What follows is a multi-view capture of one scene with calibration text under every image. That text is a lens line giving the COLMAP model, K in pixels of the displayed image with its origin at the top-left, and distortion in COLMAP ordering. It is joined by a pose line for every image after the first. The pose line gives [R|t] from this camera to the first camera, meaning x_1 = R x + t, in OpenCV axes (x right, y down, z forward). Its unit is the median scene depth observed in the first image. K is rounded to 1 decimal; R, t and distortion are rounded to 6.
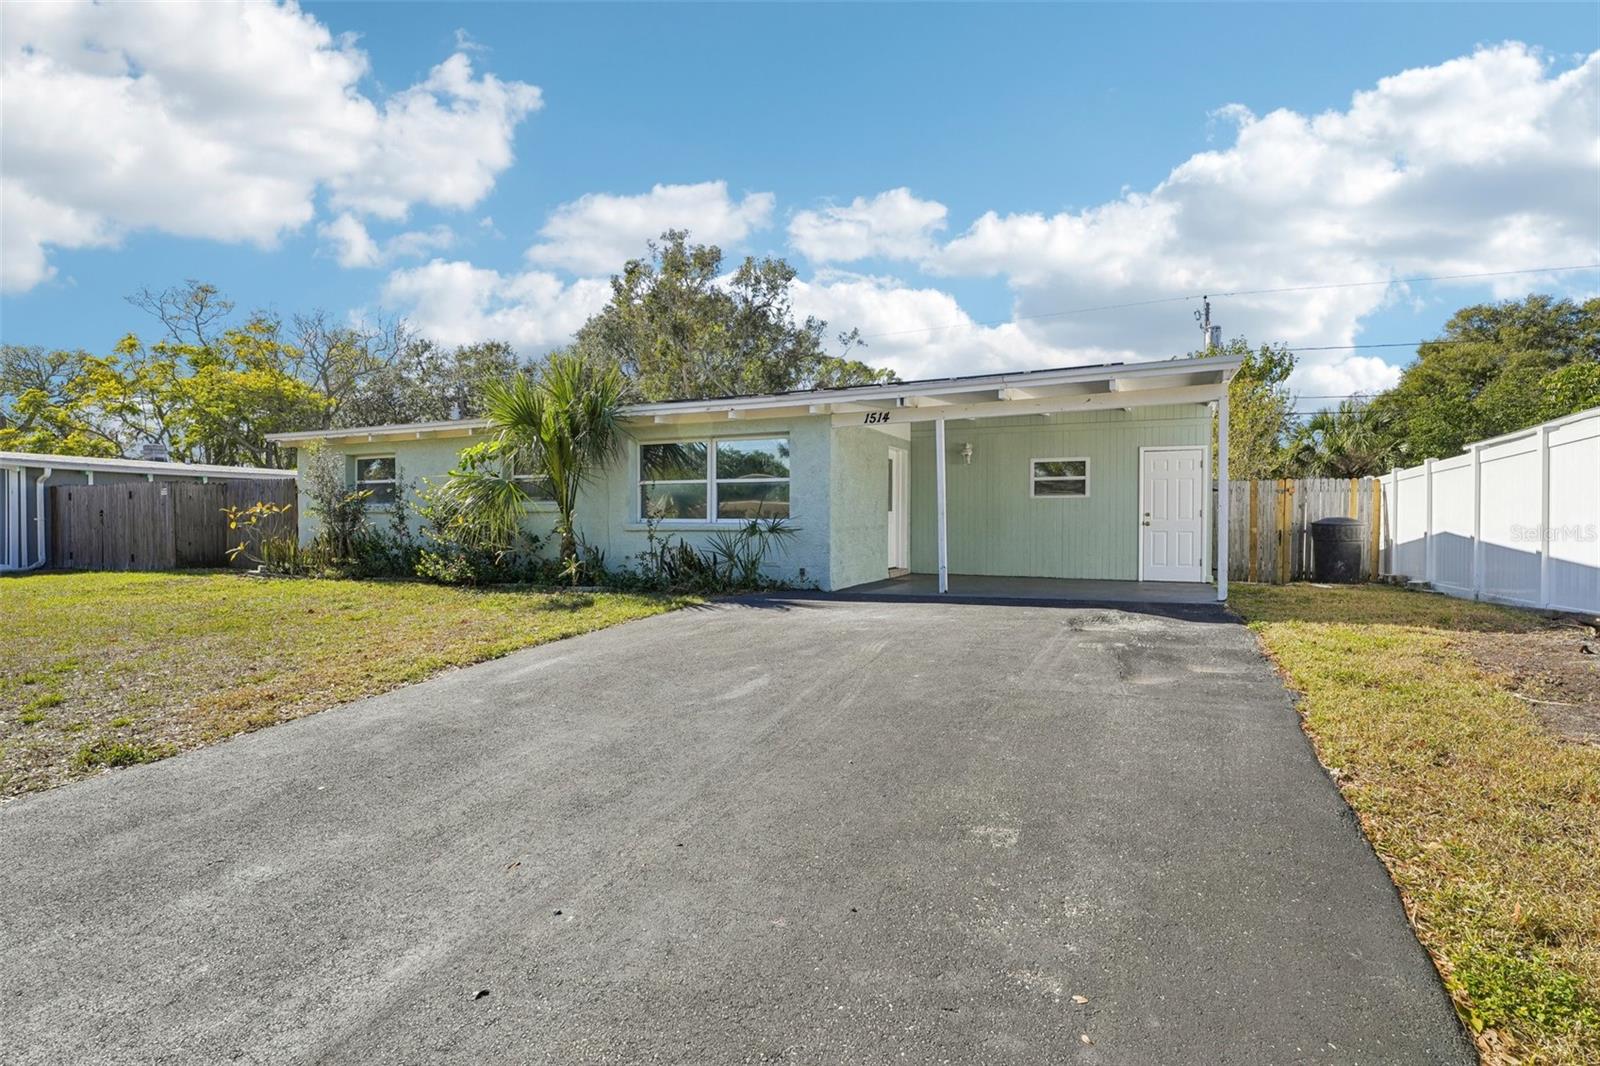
lens RADIAL K [[791.1, 0, 803.9], [0, 791.1, 534.1], [0, 0, 1]] dist [-0.014572, -0.002184]
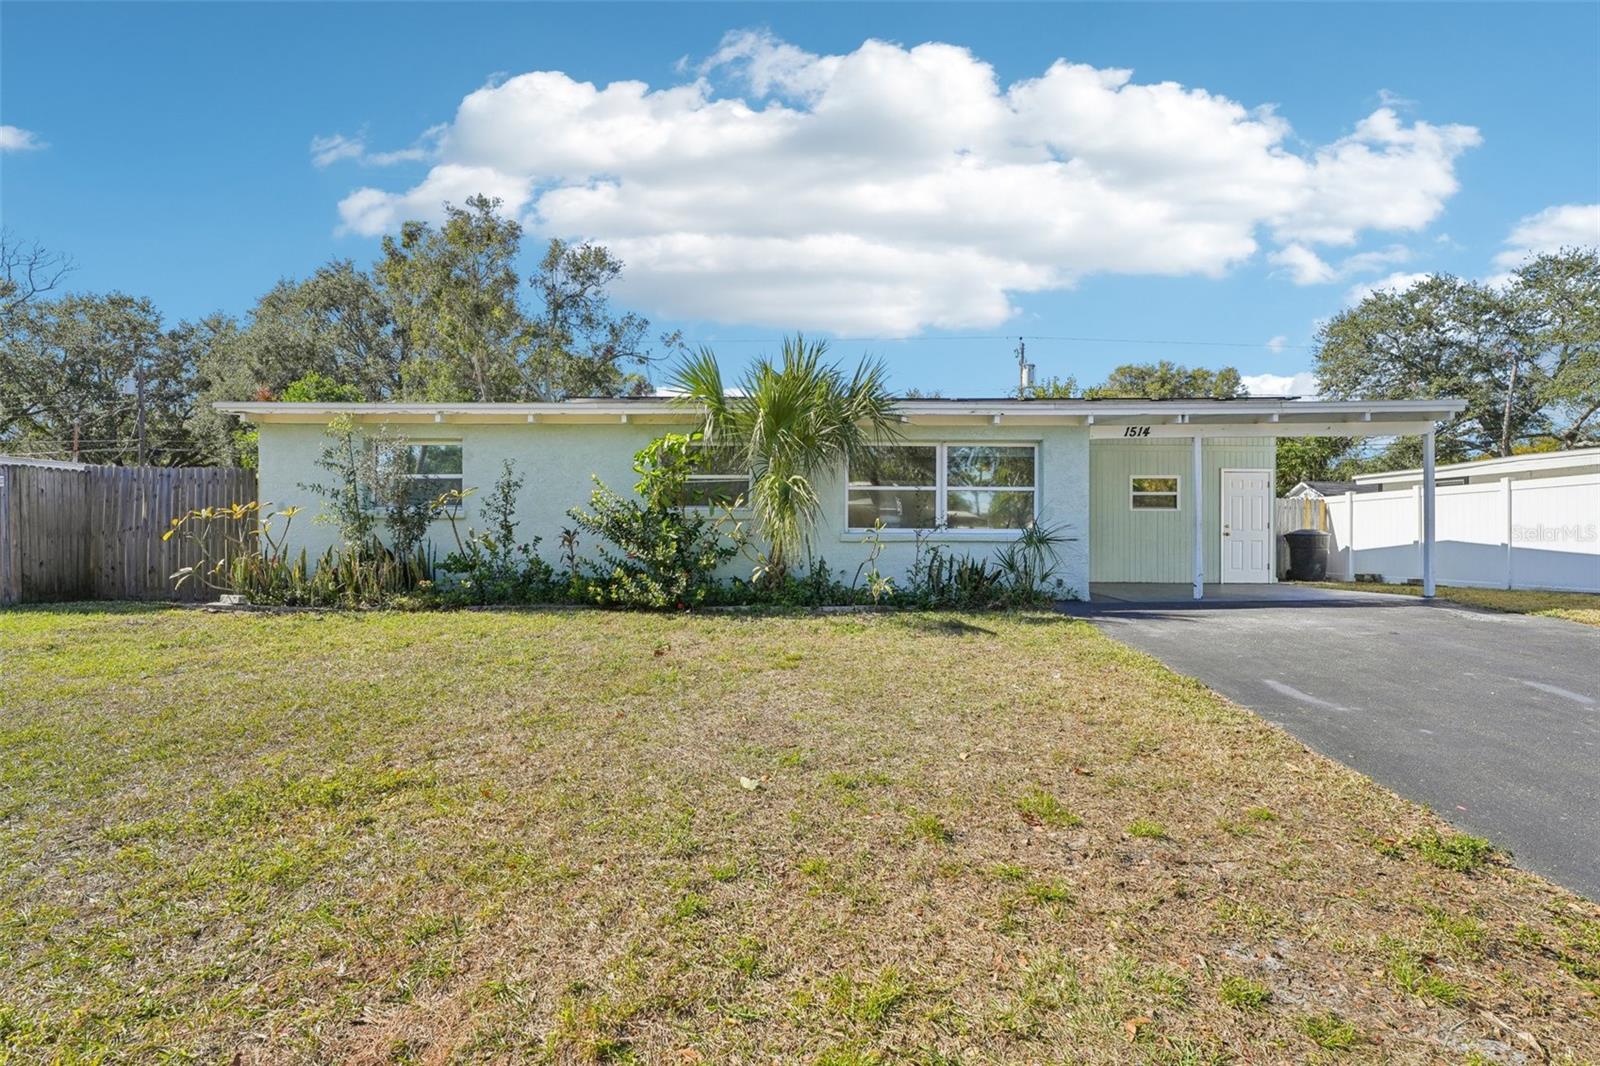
lens RADIAL K [[791.1, 0, 802.0], [0, 791.1, 523.8], [0, 0, 1]] dist [-0.014572, -0.002184]
pose [[0.904479, 0.006510, 0.426468, -0.565870], [0.004186, 0.999700, -0.024138, -0.002628], [-0.426497, 0.023617, 0.904180, 0.189691]]
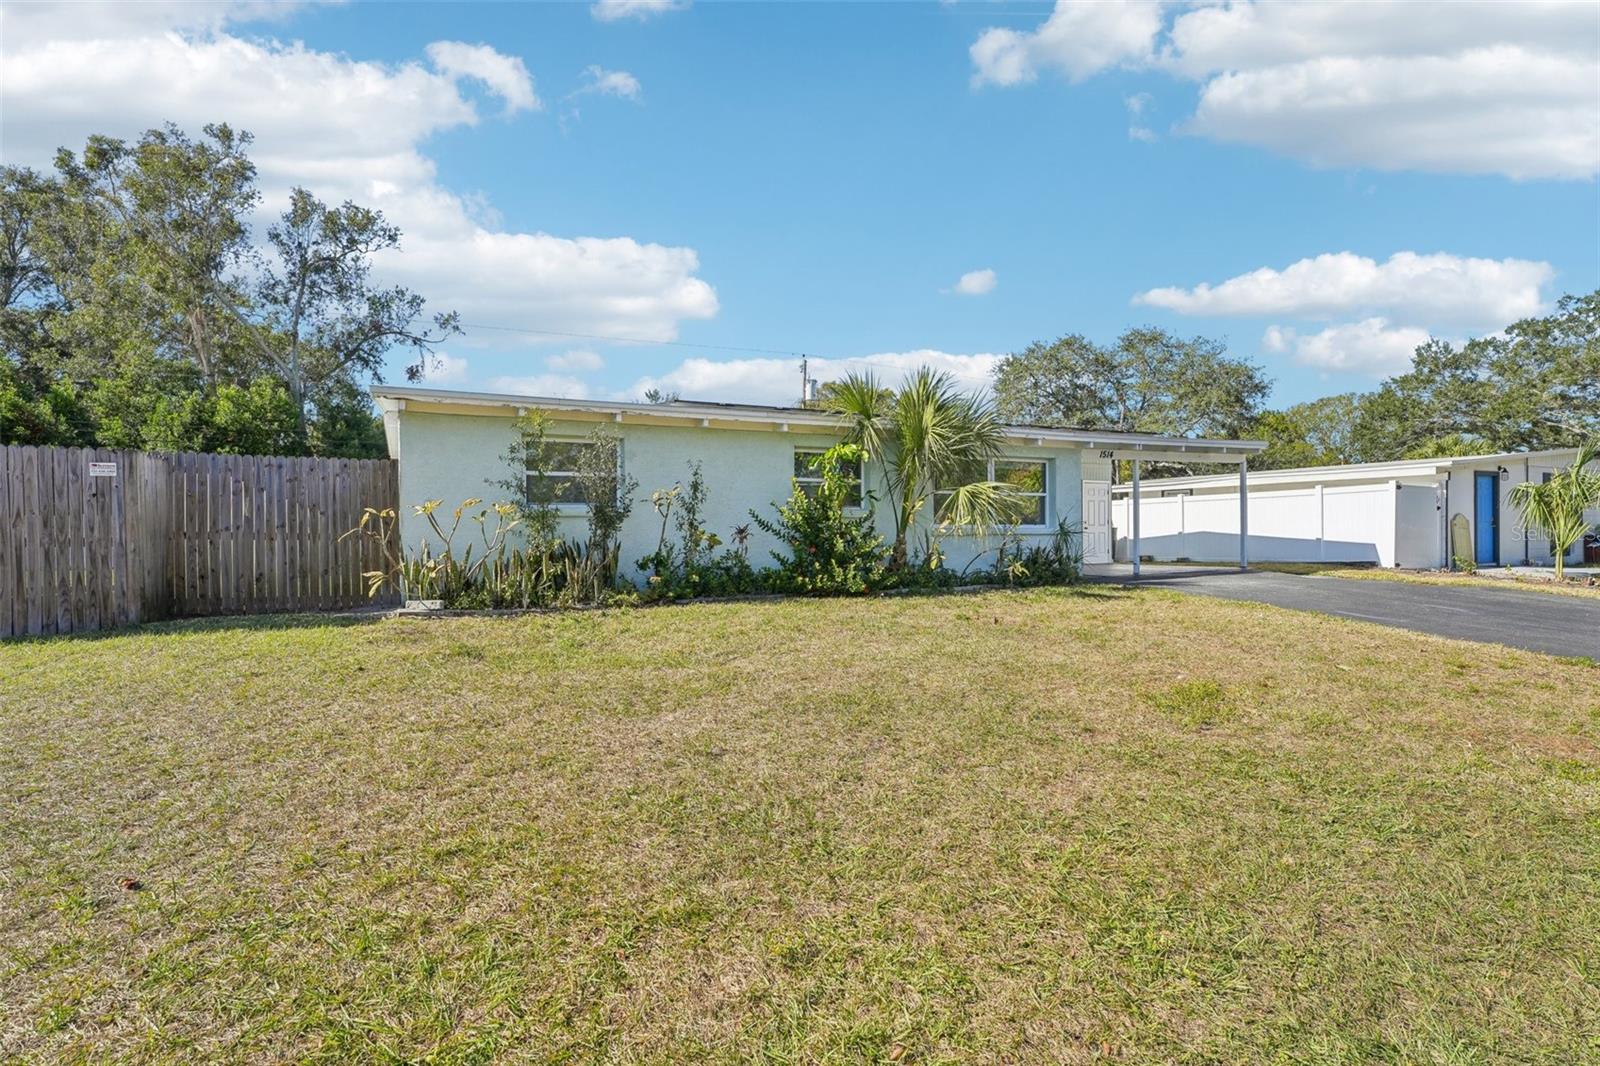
lens RADIAL K [[791.1, 0, 805.1], [0, 791.1, 526.0], [0, 0, 1]] dist [-0.014572, -0.002184]
pose [[0.620359, 0.000648, 0.784318, -1.045010], [0.016789, 0.999760, -0.014106, -0.004530], [-0.784138, 0.021919, 0.620199, 0.403583]]
